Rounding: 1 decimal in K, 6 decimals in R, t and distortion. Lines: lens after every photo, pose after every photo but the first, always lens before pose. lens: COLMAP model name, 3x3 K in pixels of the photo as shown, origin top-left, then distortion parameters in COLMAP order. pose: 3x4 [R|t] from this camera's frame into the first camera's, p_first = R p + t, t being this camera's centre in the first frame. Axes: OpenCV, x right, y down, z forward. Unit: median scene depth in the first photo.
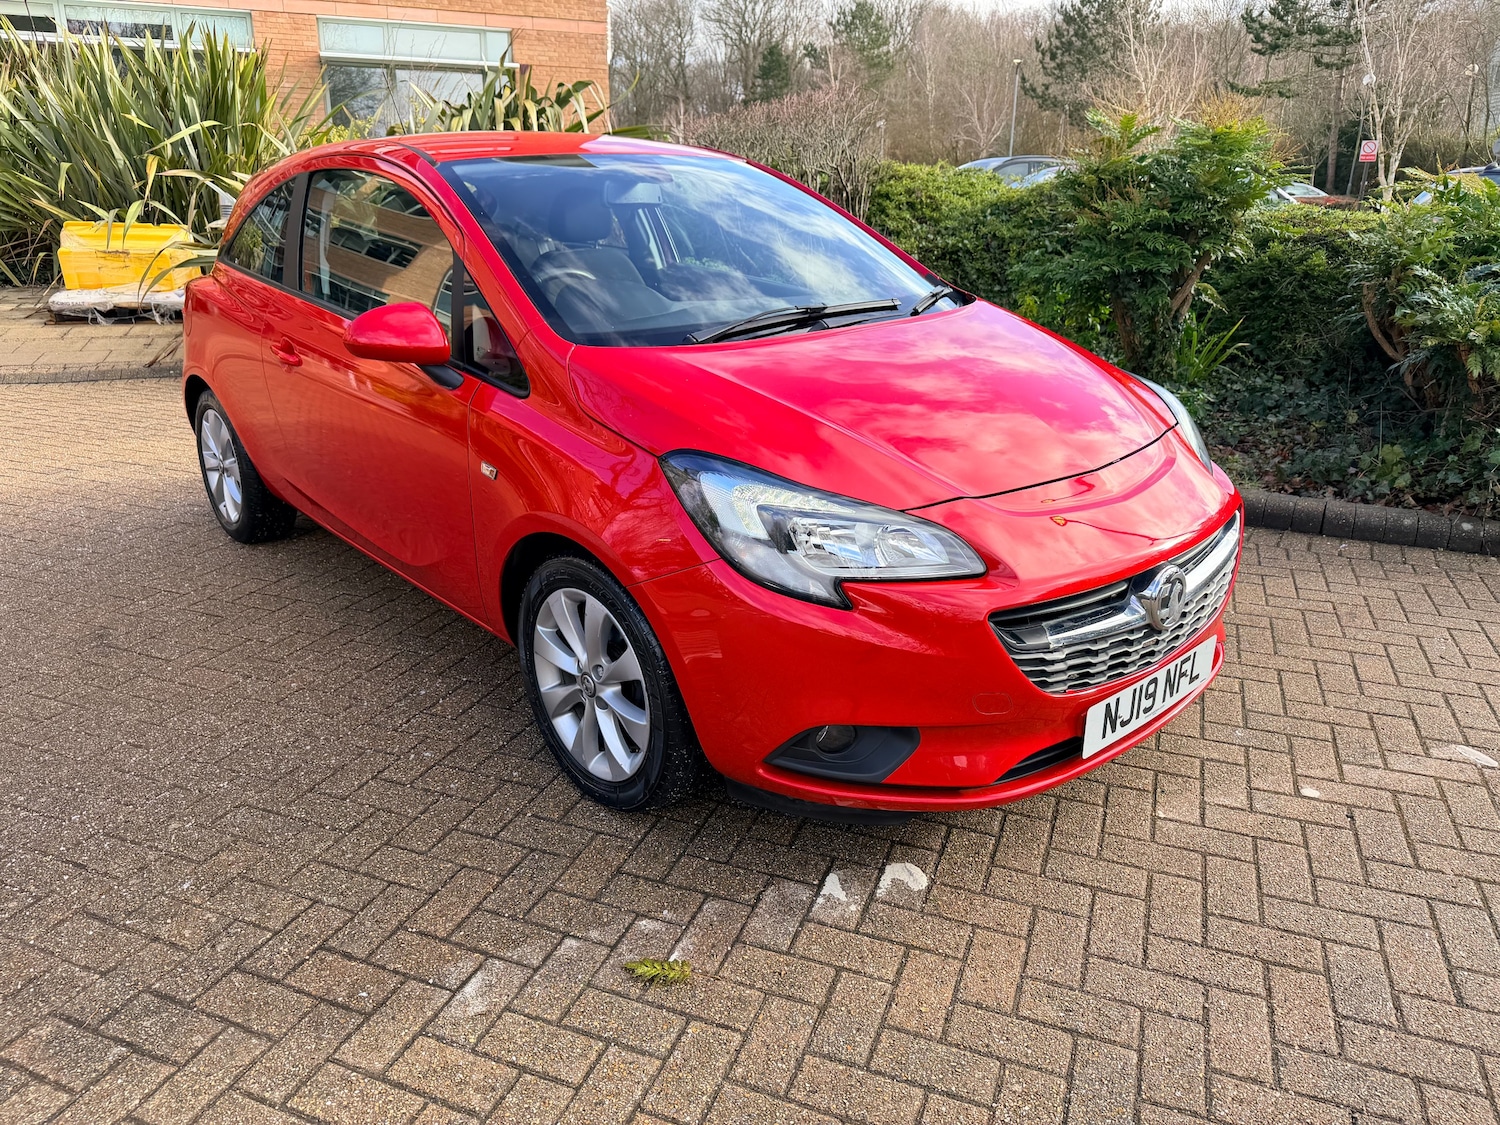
lens RADIAL K [[1054.7, 0, 746.9], [0, 1054.7, 552.4], [0, 0, 1]] dist [0.011246, -0.020153]
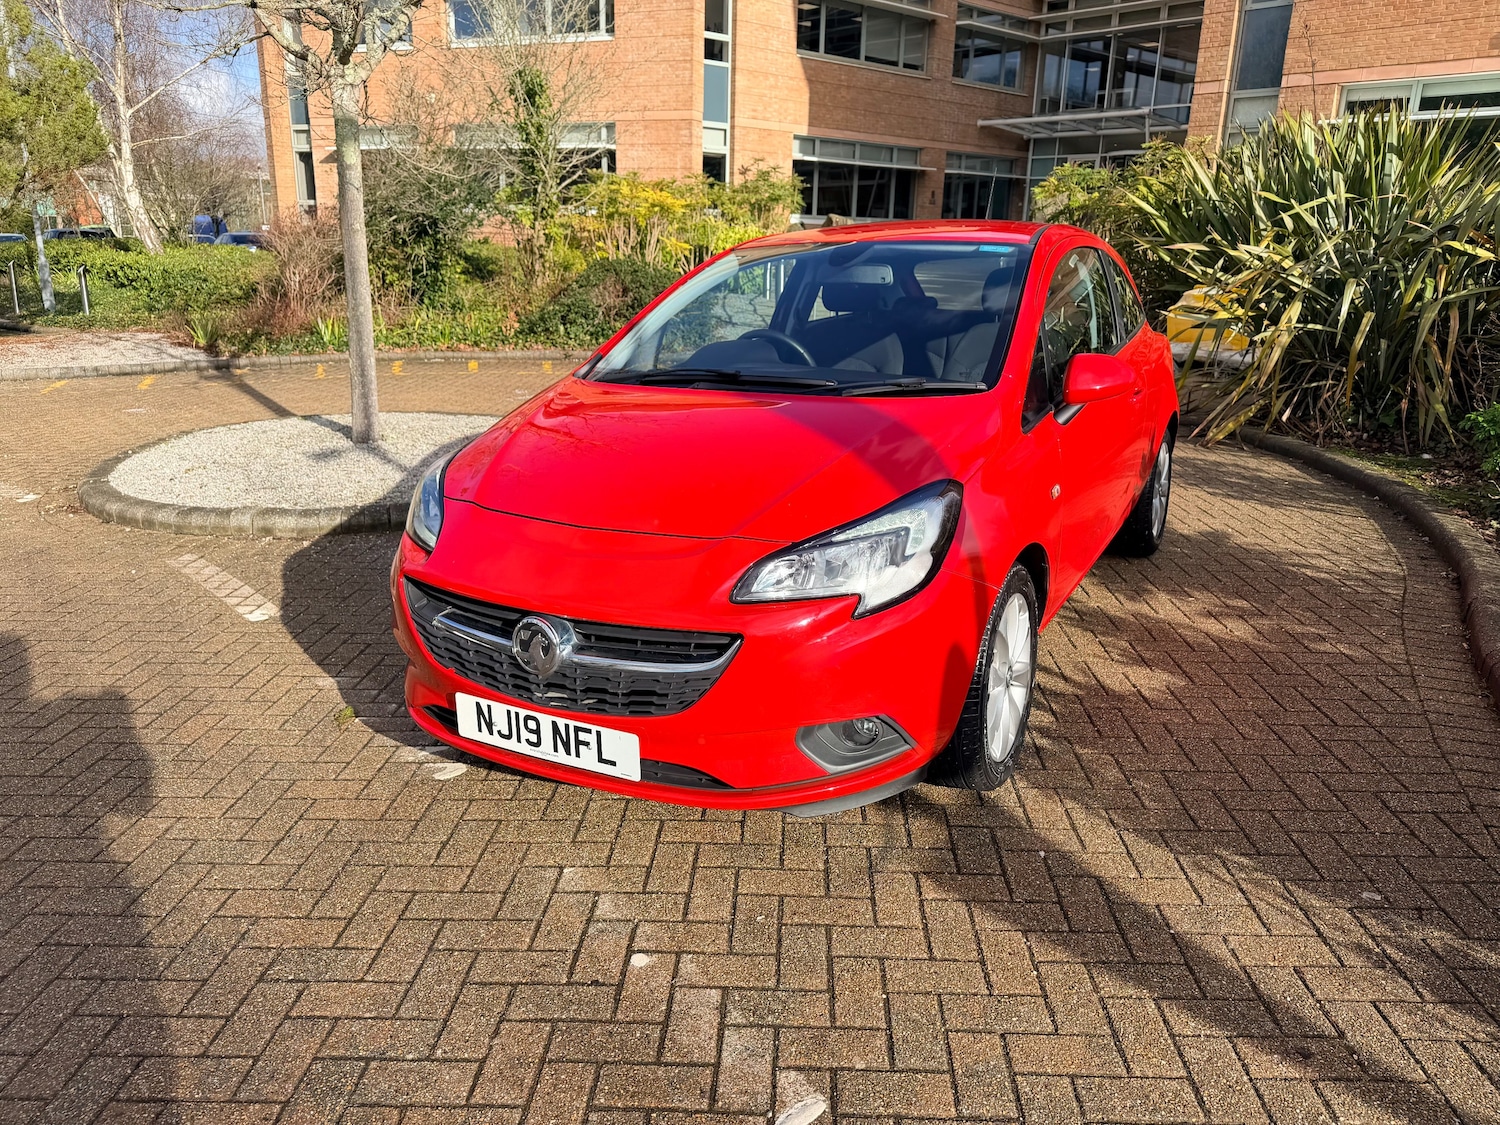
lens RADIAL K [[1054.7, 0, 754.3], [0, 1054.7, 552.9], [0, 0, 1]] dist [0.011246, -0.020153]
pose [[0.336343, 0.262618, -0.904381, 1.216885], [-0.312367, 0.937075, 0.155941, -0.244183], [0.888426, 0.230050, 0.397212, 0.631821]]
